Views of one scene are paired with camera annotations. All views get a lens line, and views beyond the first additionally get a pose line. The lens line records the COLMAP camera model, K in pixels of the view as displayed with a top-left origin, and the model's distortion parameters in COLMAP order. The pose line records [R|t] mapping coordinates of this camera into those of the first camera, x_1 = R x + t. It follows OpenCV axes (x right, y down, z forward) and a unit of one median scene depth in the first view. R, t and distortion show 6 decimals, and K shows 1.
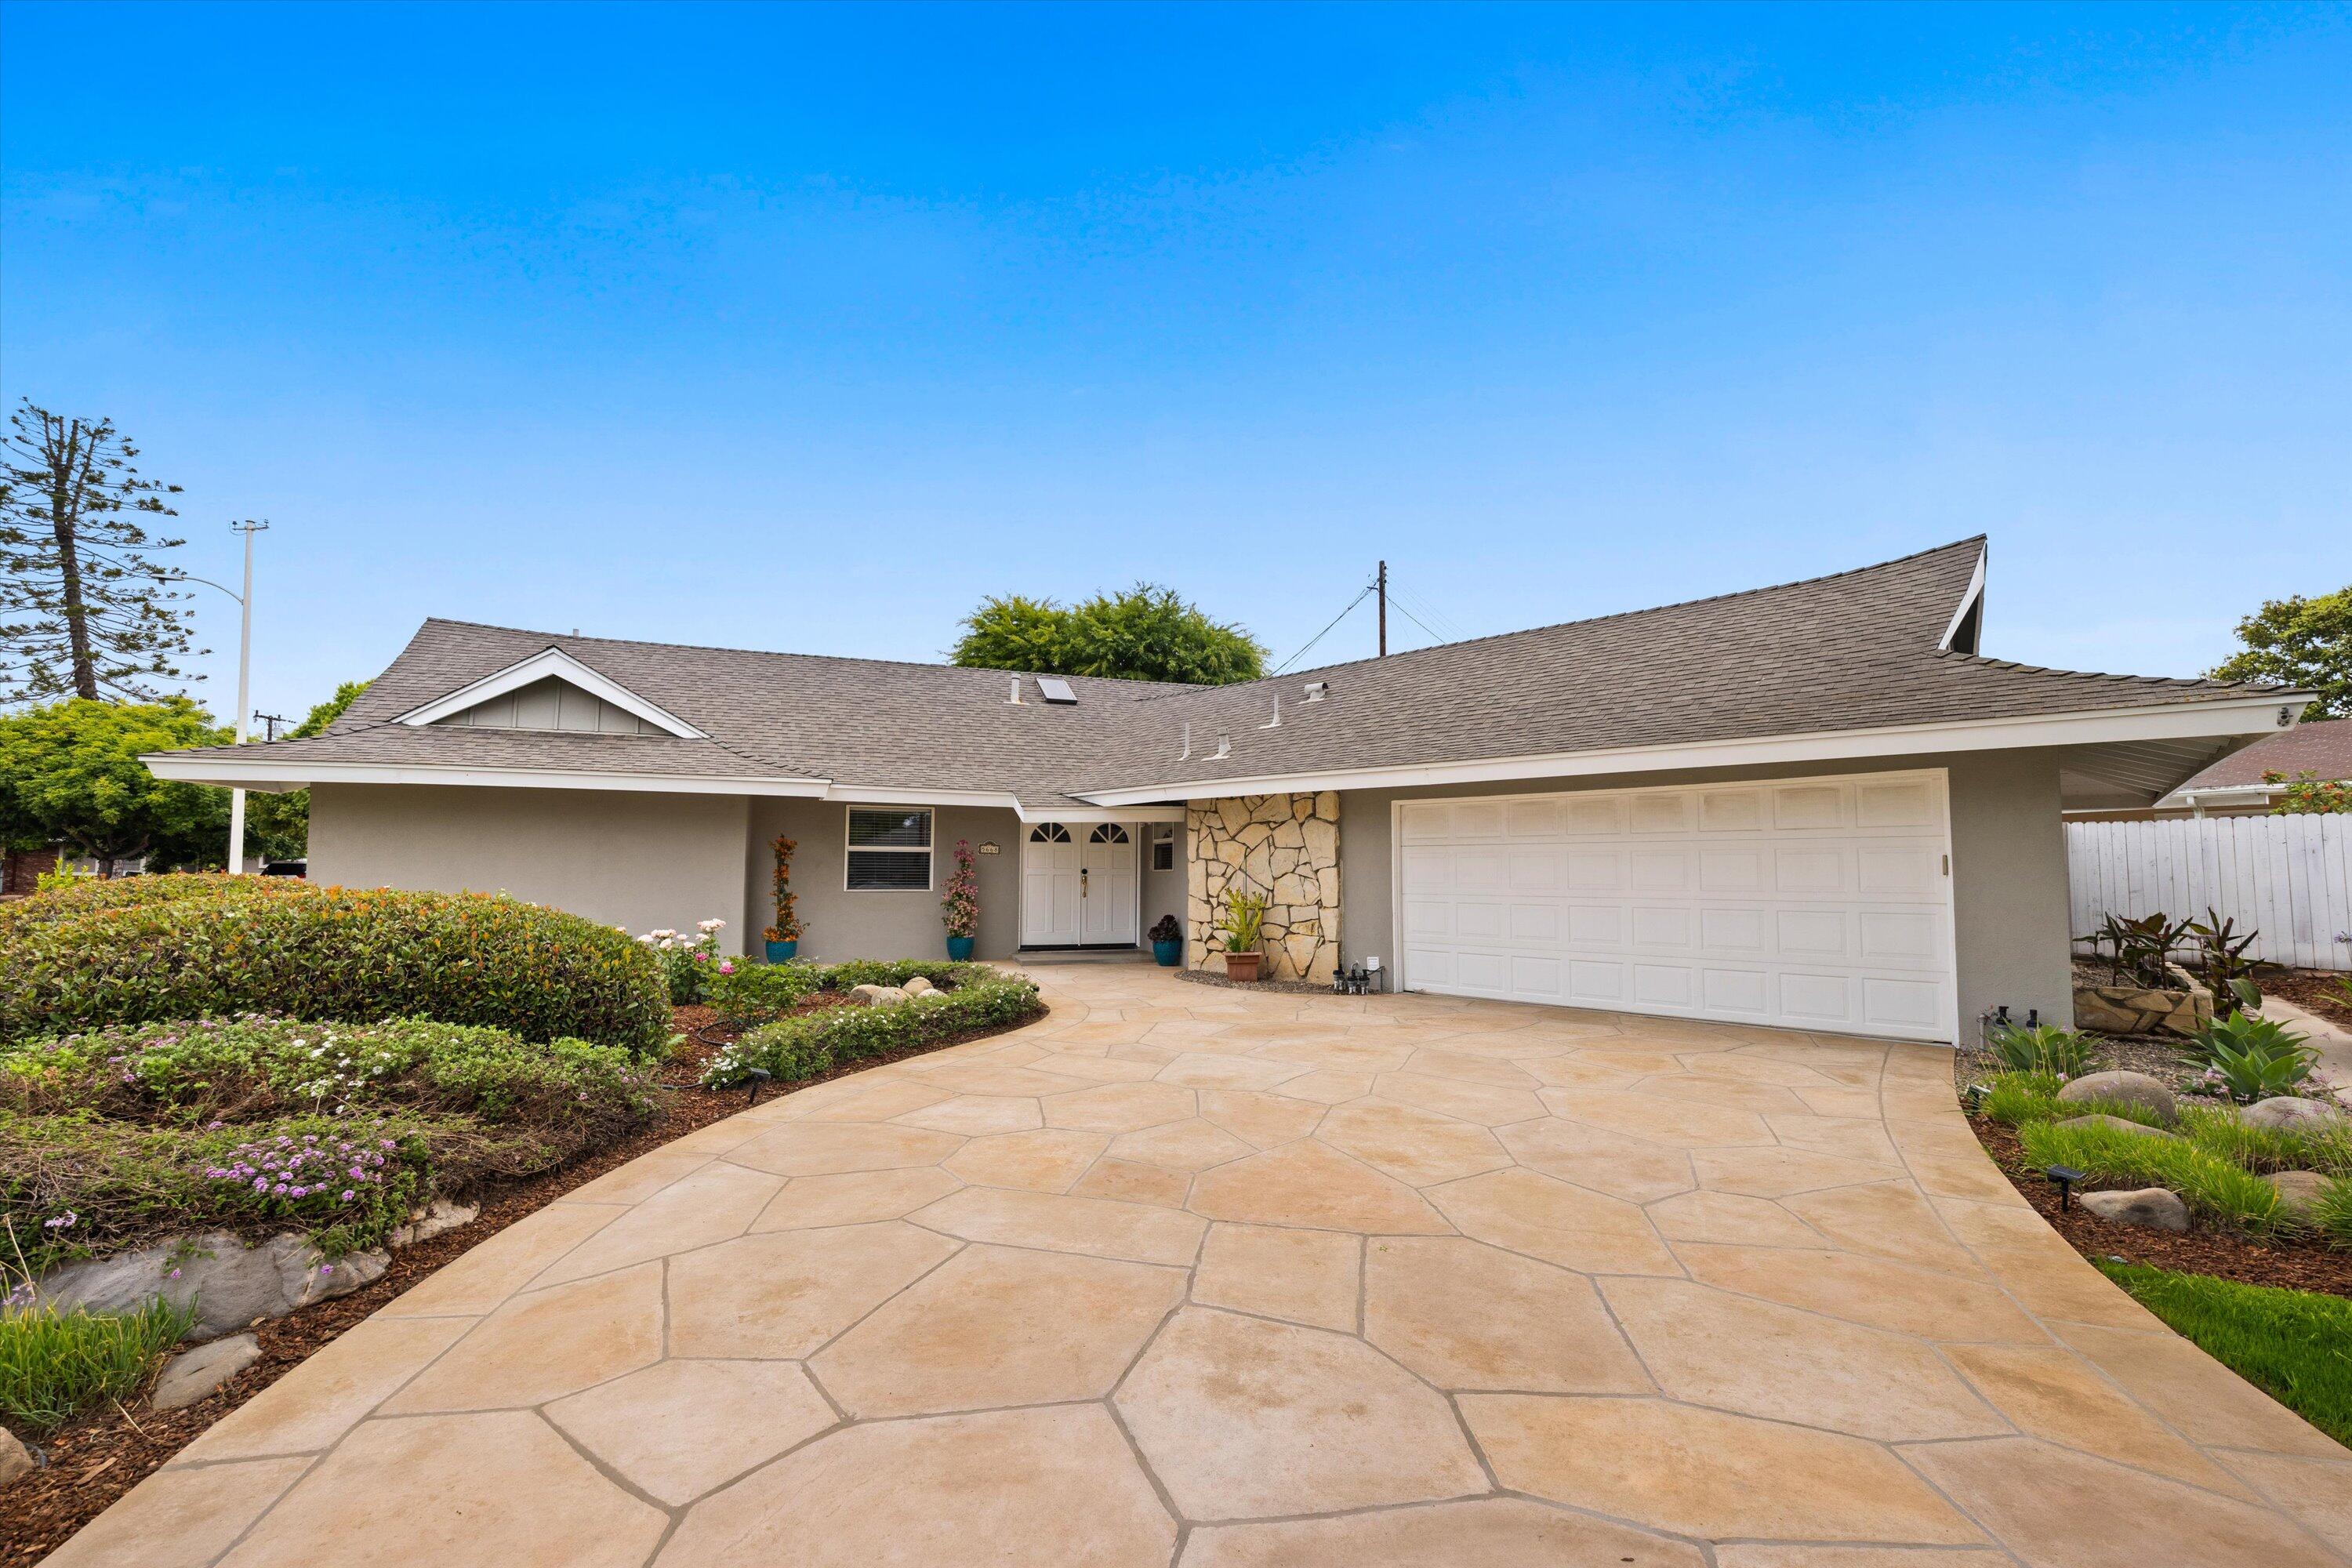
lens RADIAL K [[1079.2, 0, 1181.6], [0, 1079.2, 811.0], [0, 0, 1]] dist [0.001079, -0.000179]
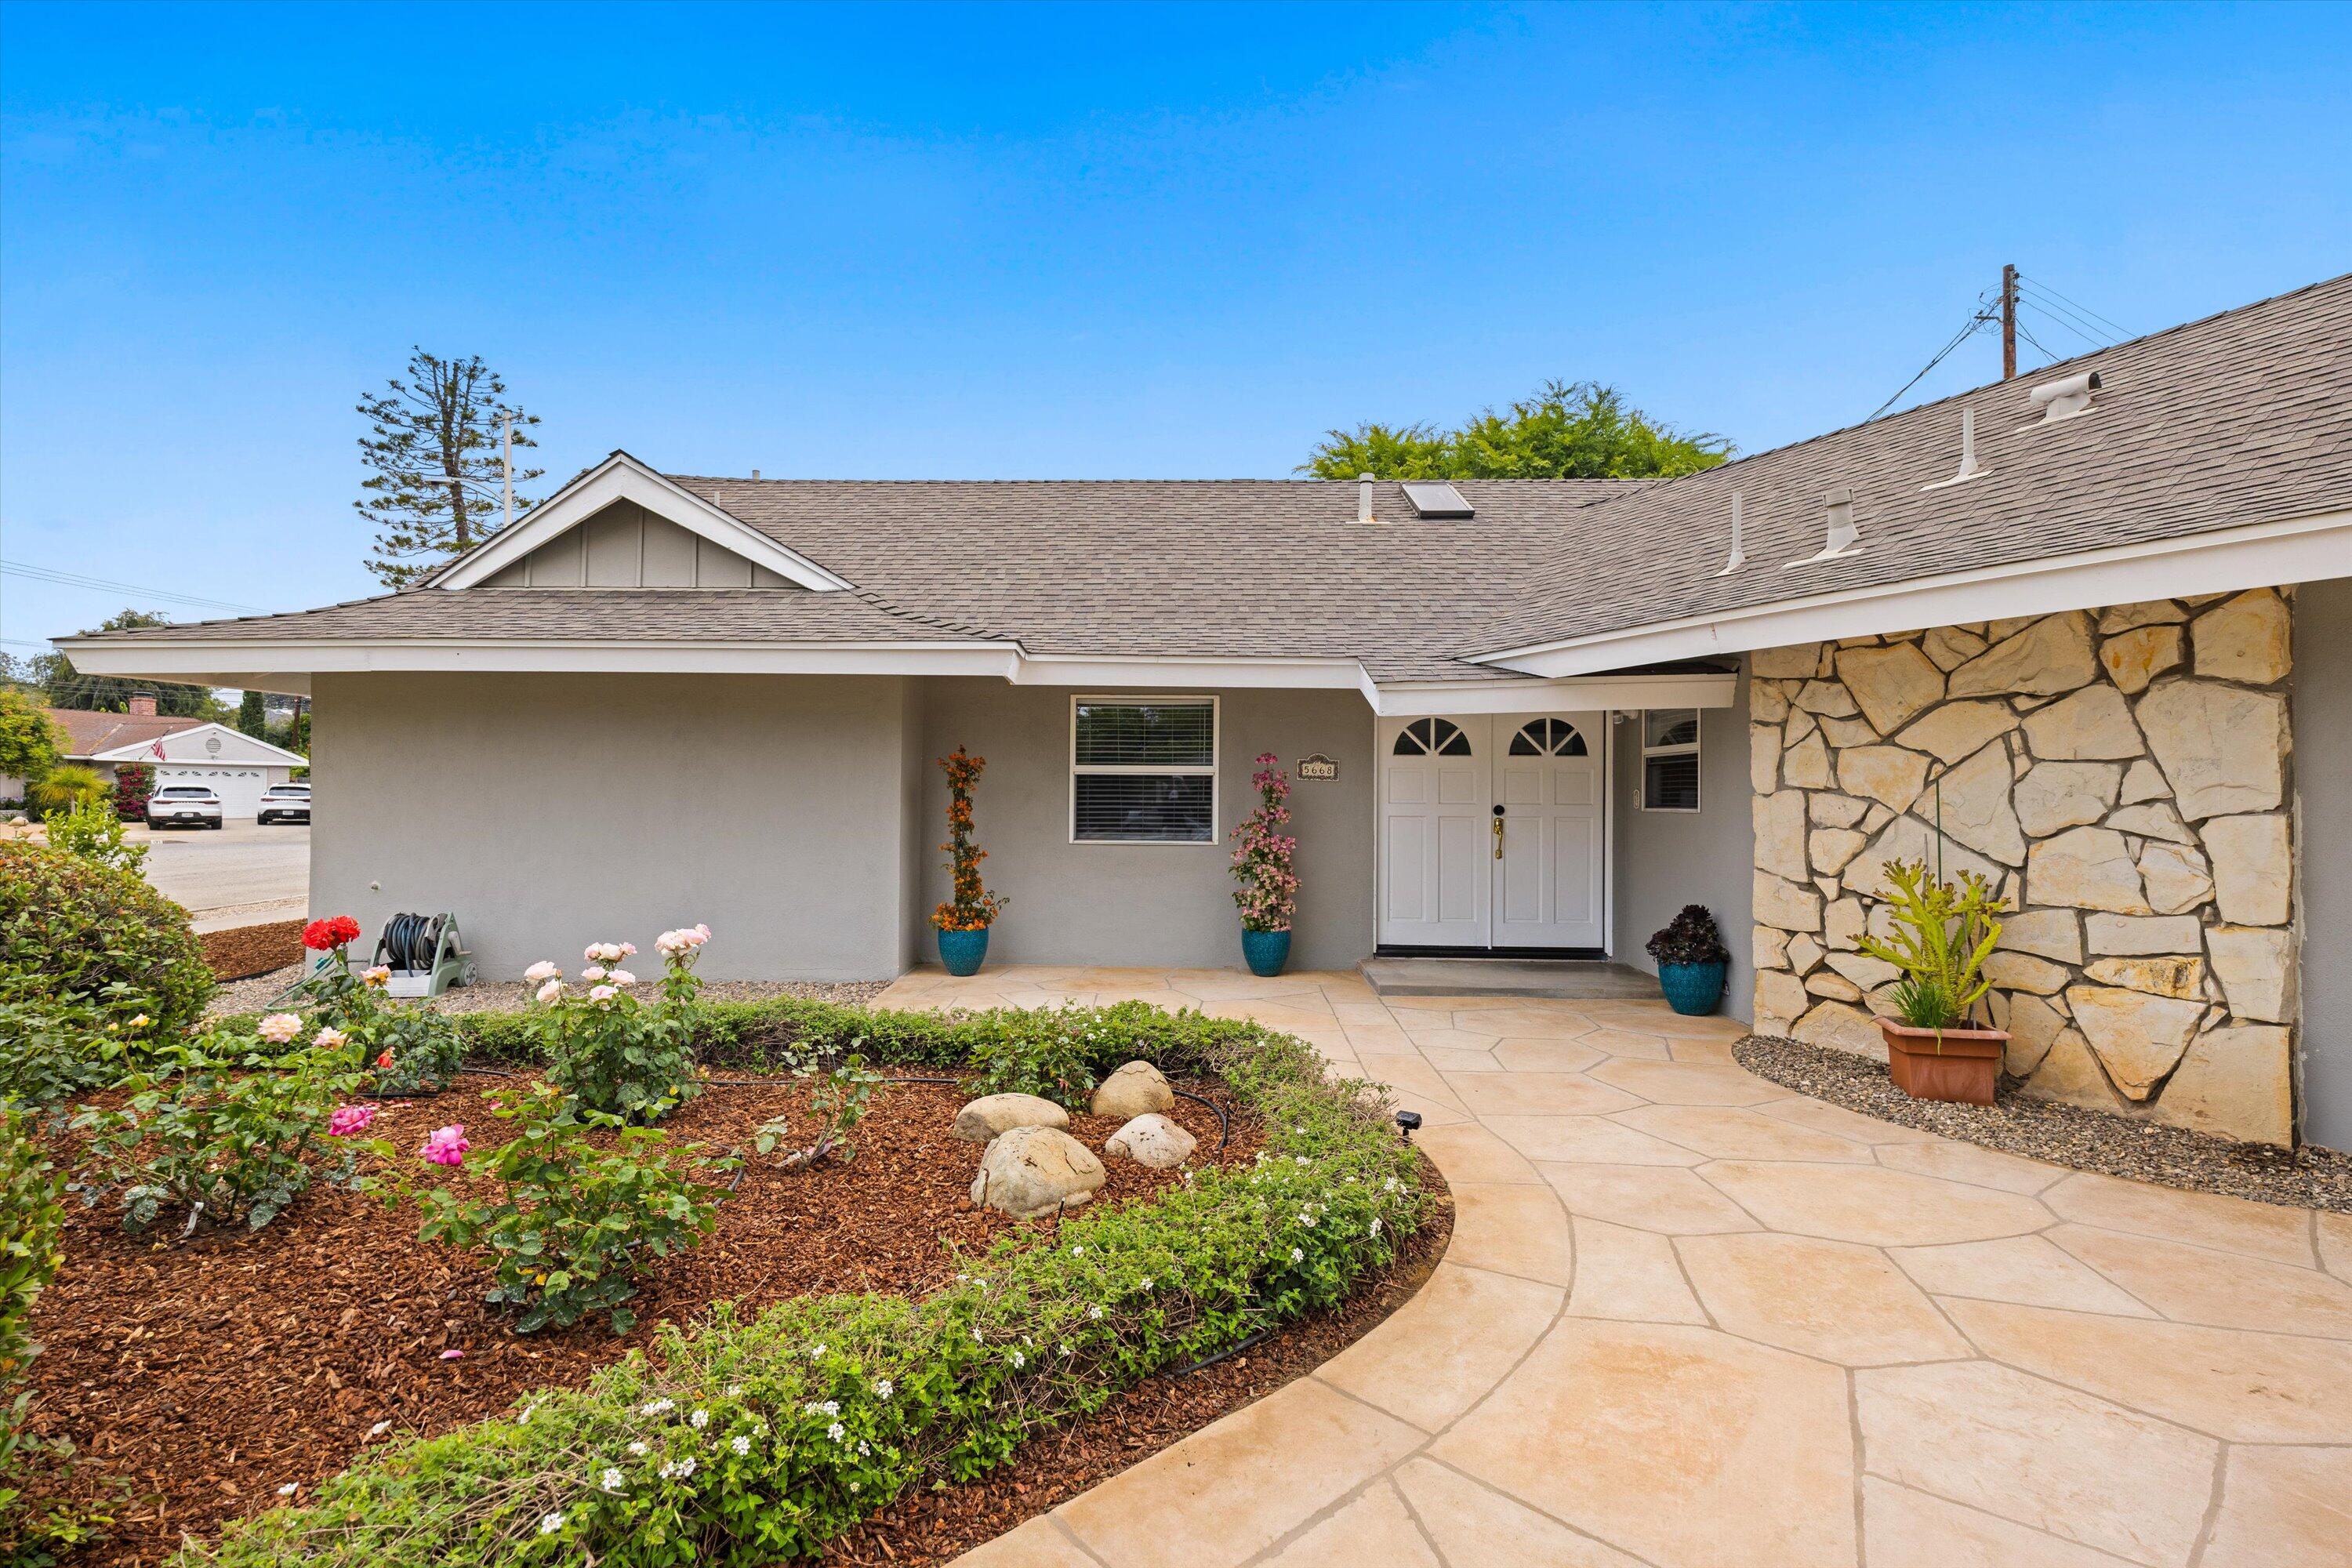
lens RADIAL K [[1113.7, 0, 1125.0], [0, 1113.7, 784.2], [0, 0, 1]] dist [0.026052, -0.029083]
pose [[0.930303, -0.002139, -0.366785, -0.066313], [0.020044, 0.998785, 0.045015, 0.016666], [0.366243, -0.049229, 0.929216, 0.472167]]
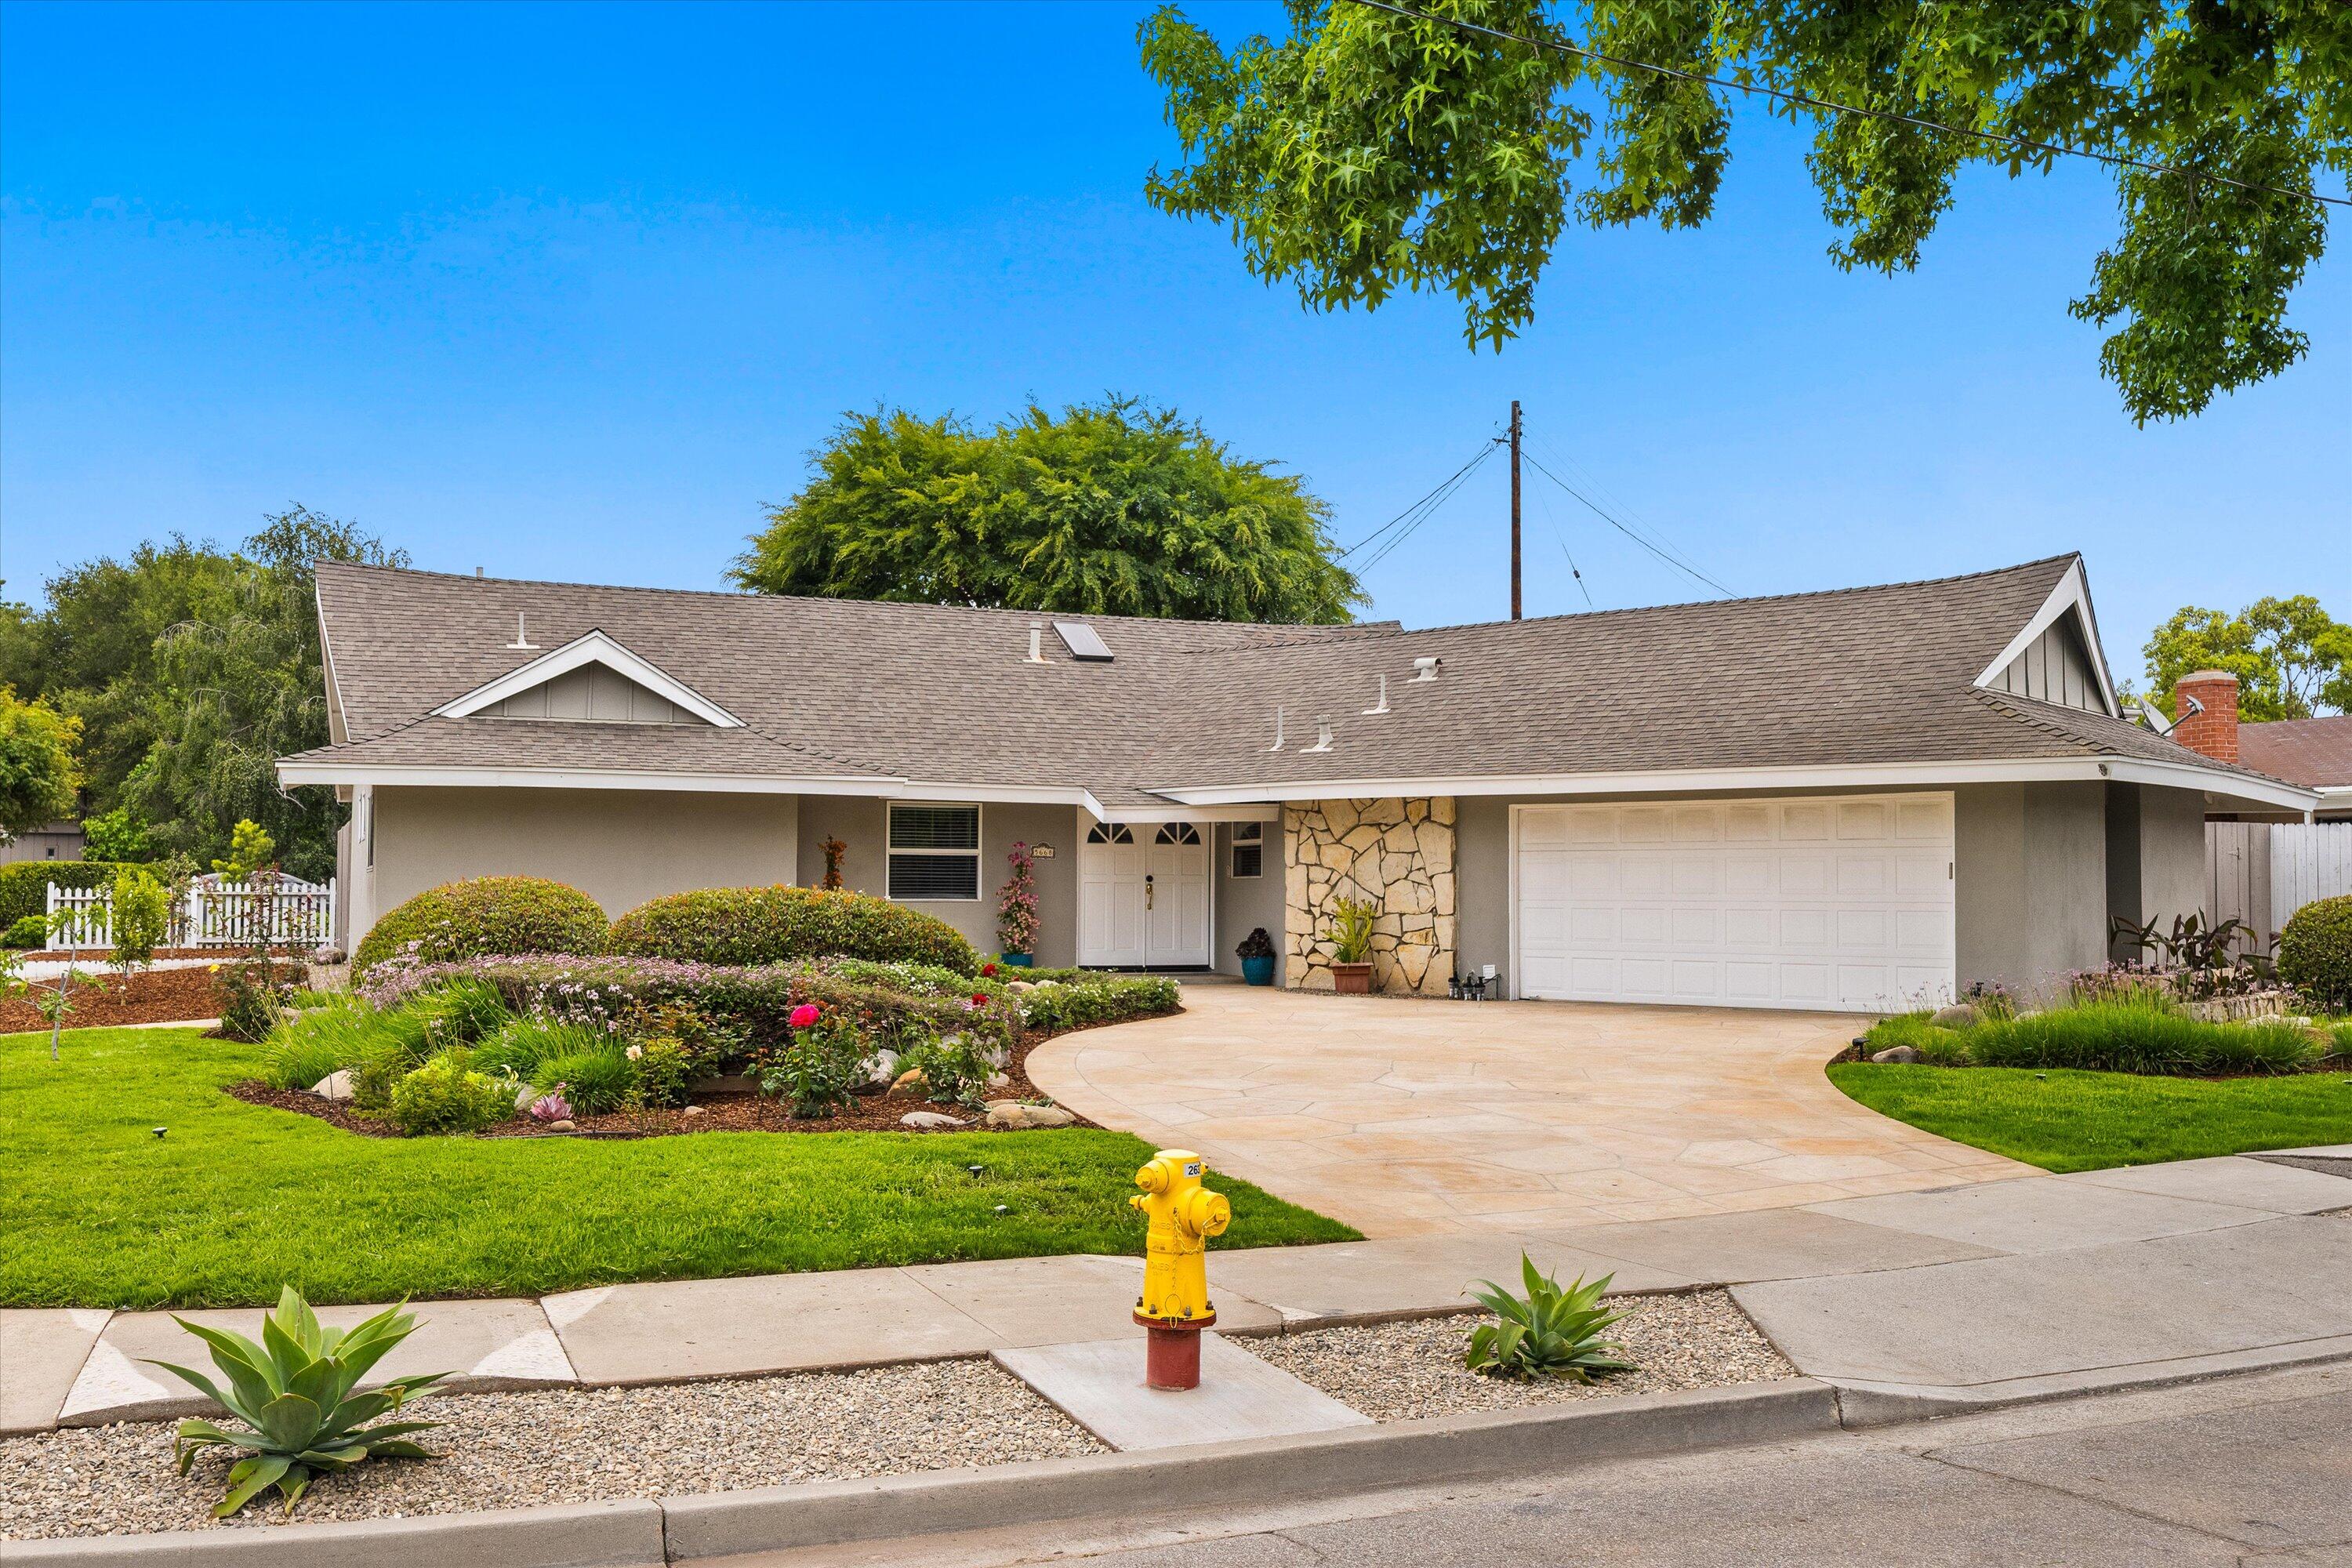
lens RADIAL K [[3157.8, 0, 1176.0], [0, 3157.8, 784.0], [0, 0, 1]] dist [-0.020387, 0.003202]
pose [[0.997864, 0.002725, 0.065268, -0.254860], [-0.004083, 0.999778, 0.020673, -0.075163], [-0.065197, -0.020895, 0.997654, -1.594404]]
